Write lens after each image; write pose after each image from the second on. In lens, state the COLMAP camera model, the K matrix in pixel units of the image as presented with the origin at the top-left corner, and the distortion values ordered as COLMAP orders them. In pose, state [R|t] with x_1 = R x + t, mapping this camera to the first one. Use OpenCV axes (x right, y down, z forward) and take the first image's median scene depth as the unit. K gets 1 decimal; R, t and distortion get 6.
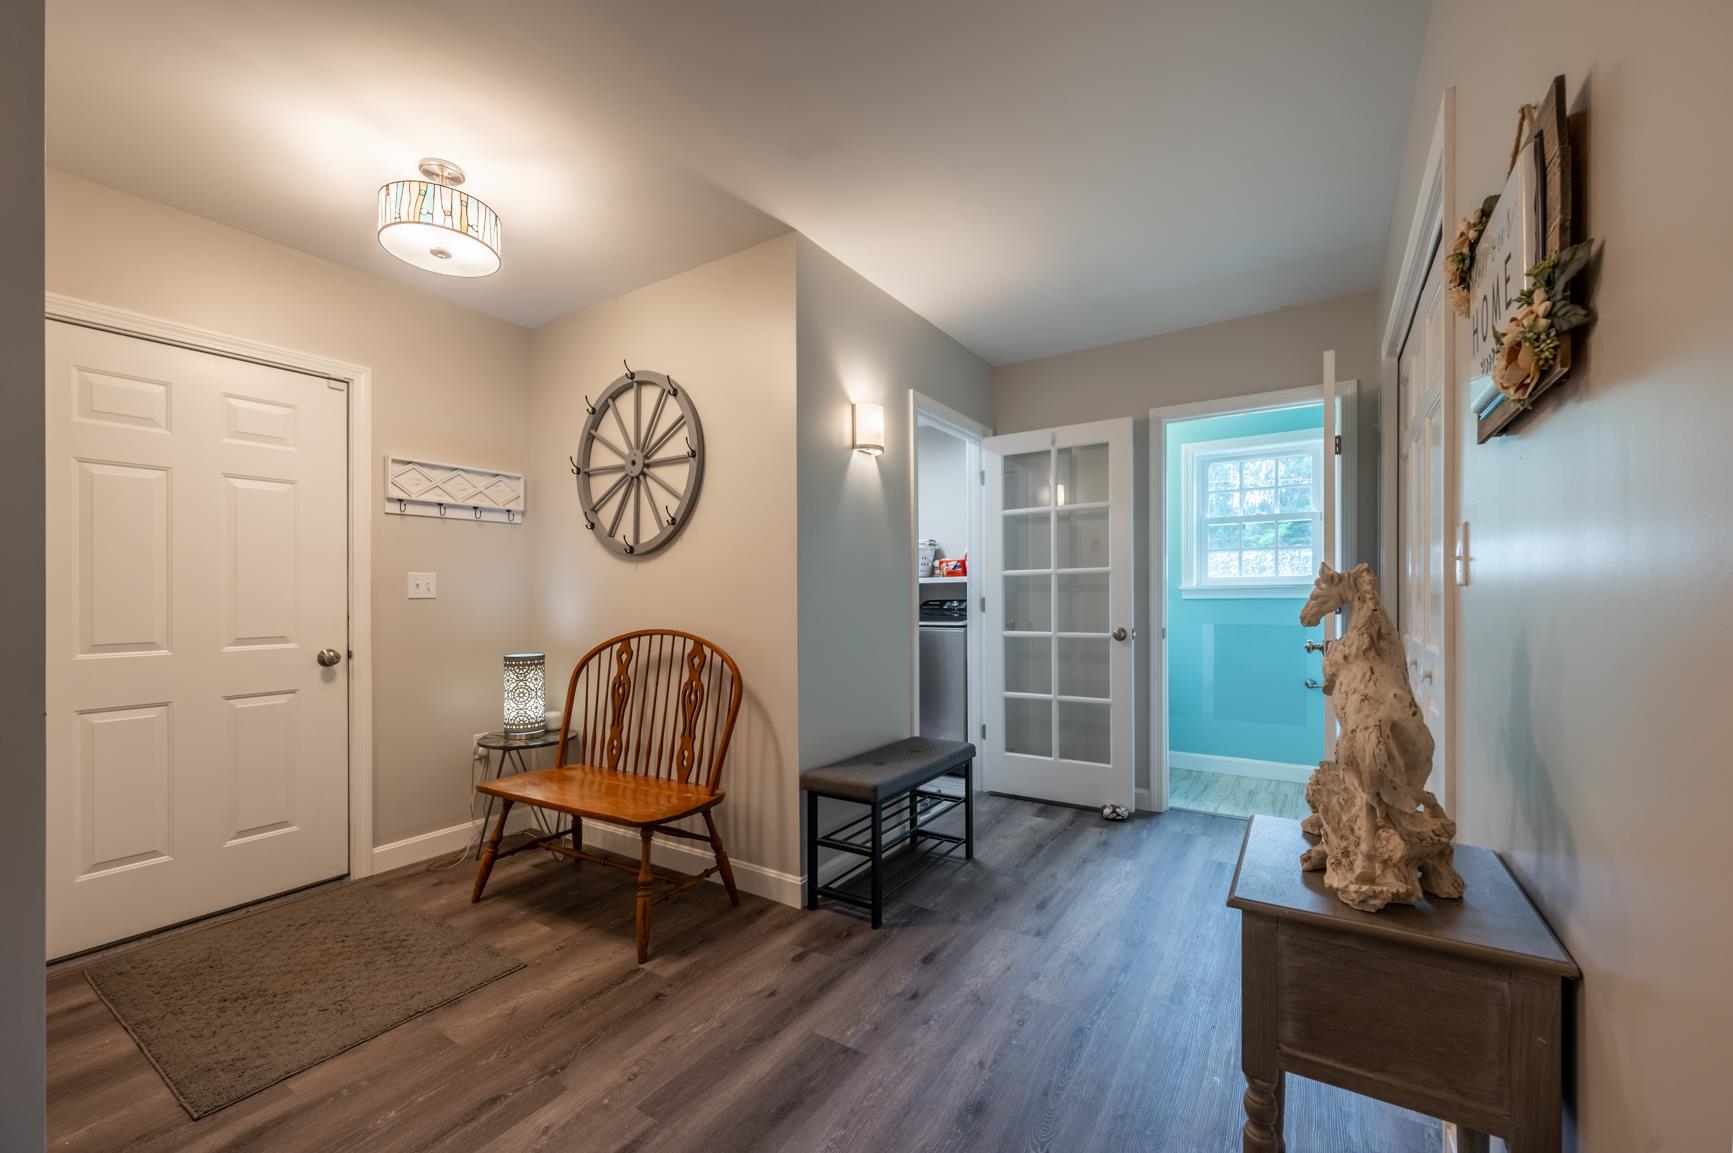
lens RADIAL K [[698.3, 0, 861.0], [0, 698.3, 603.0], [0, 0, 1]] dist [0.000198, -0.000007]
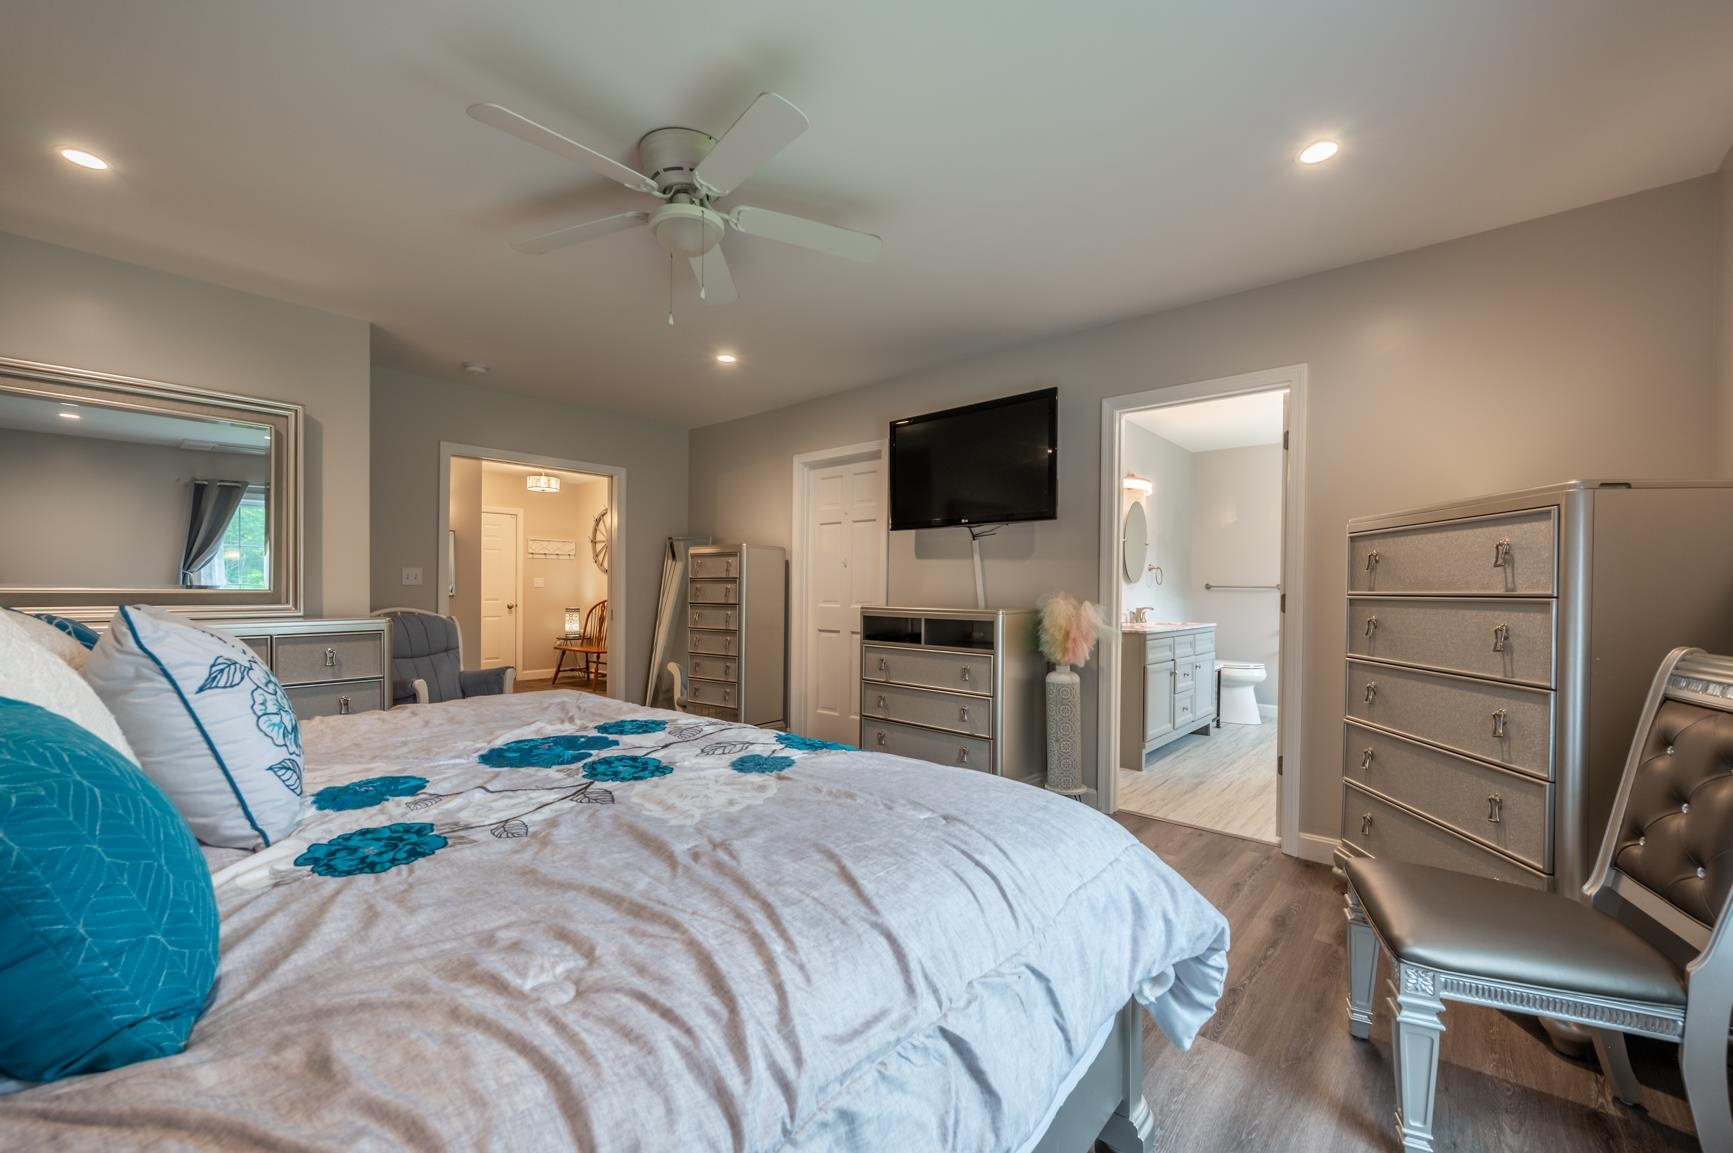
lens RADIAL K [[698.3, 0, 870.1], [0, 698.3, 587.3], [0, 0, 1]] dist [0.000198, -0.000007]
pose [[0.991302, 0.004207, -0.131540, 0.558772], [-0.005138, 0.999964, -0.006740, 0.002991], [0.131507, 0.007357, 0.991288, -0.847367]]
